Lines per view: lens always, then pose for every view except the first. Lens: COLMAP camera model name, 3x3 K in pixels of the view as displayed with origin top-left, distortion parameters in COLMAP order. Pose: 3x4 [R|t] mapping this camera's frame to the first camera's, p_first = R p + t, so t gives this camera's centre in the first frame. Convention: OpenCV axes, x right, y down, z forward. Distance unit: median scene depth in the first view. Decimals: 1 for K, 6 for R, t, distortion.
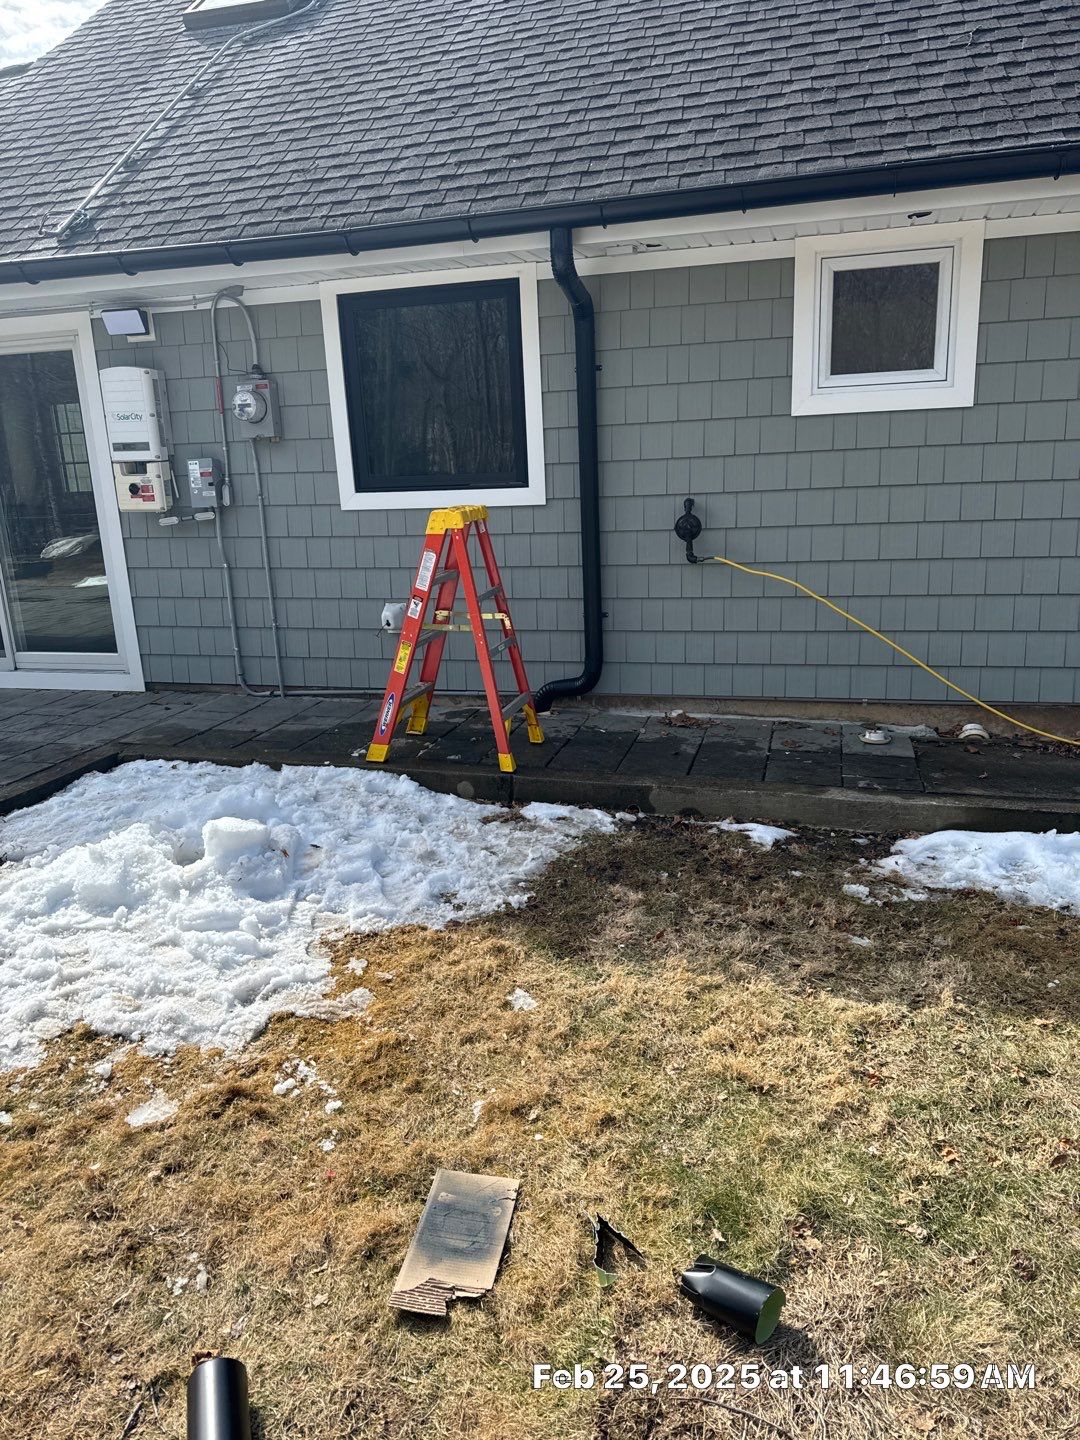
lens RADIAL K [[999.1, 0, 542.2], [0, 999.1, 722.8], [0, 0, 1]] dist [0.034561, -0.029703]
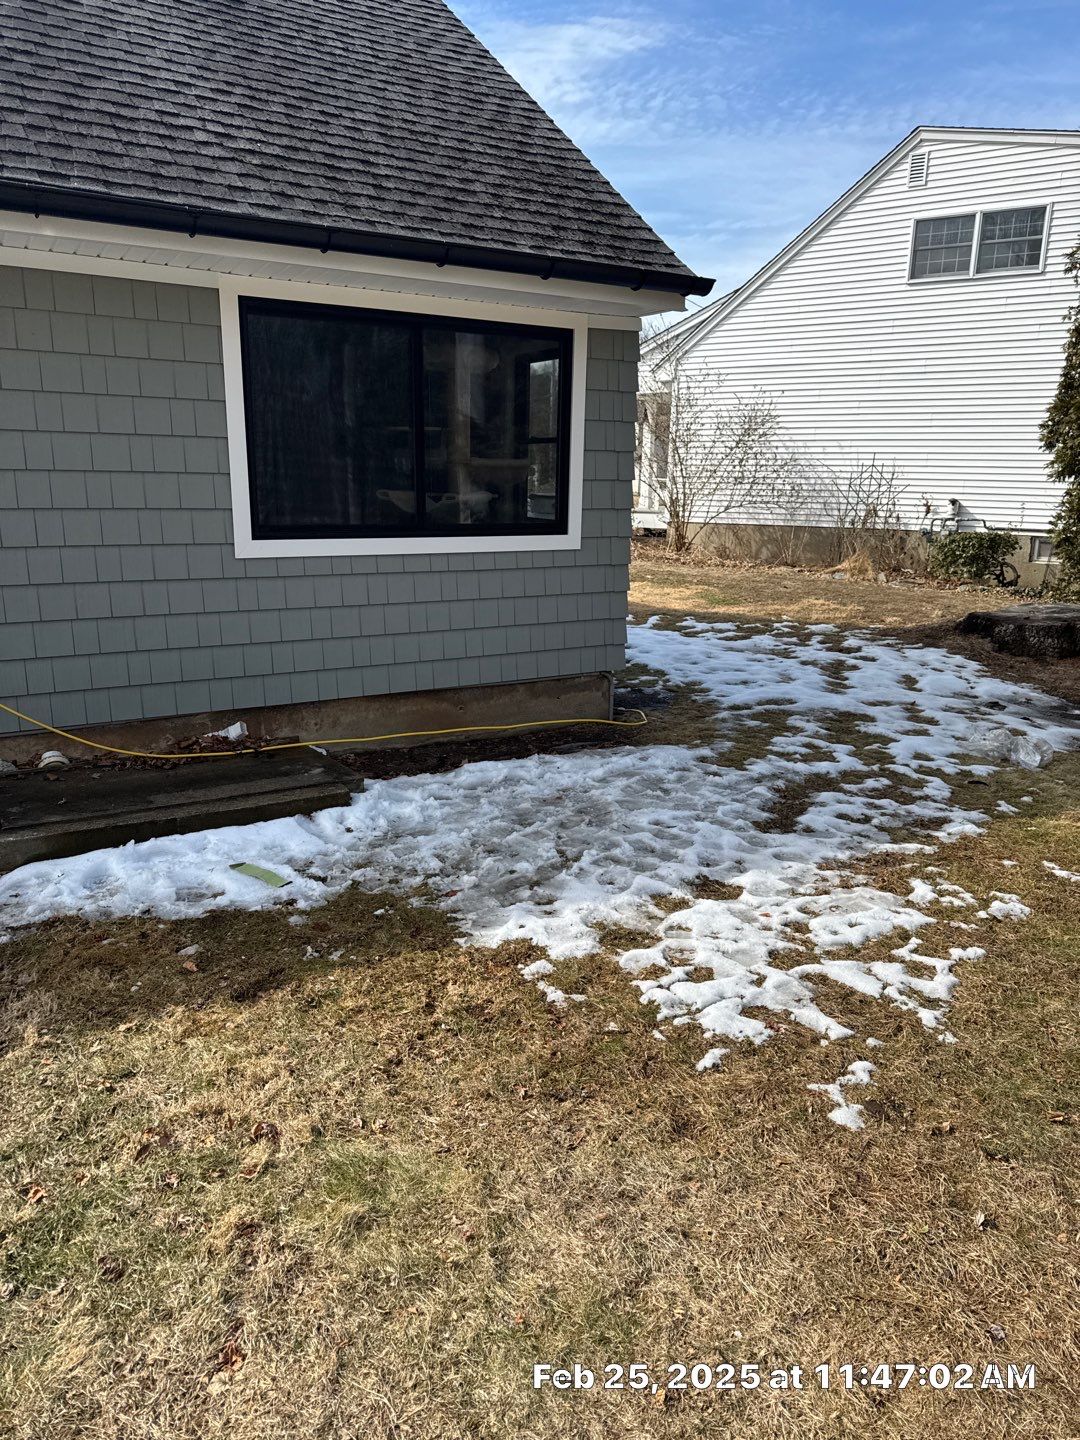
lens RADIAL K [[999.1, 0, 539.9], [0, 999.1, 721.4], [0, 0, 1]] dist [0.034561, -0.029703]
pose [[0.696266, -0.122122, 0.707319, 0.089762], [0.140941, 0.989497, 0.032102, 0.010758], [-0.703811, 0.077339, 0.706165, -0.056577]]
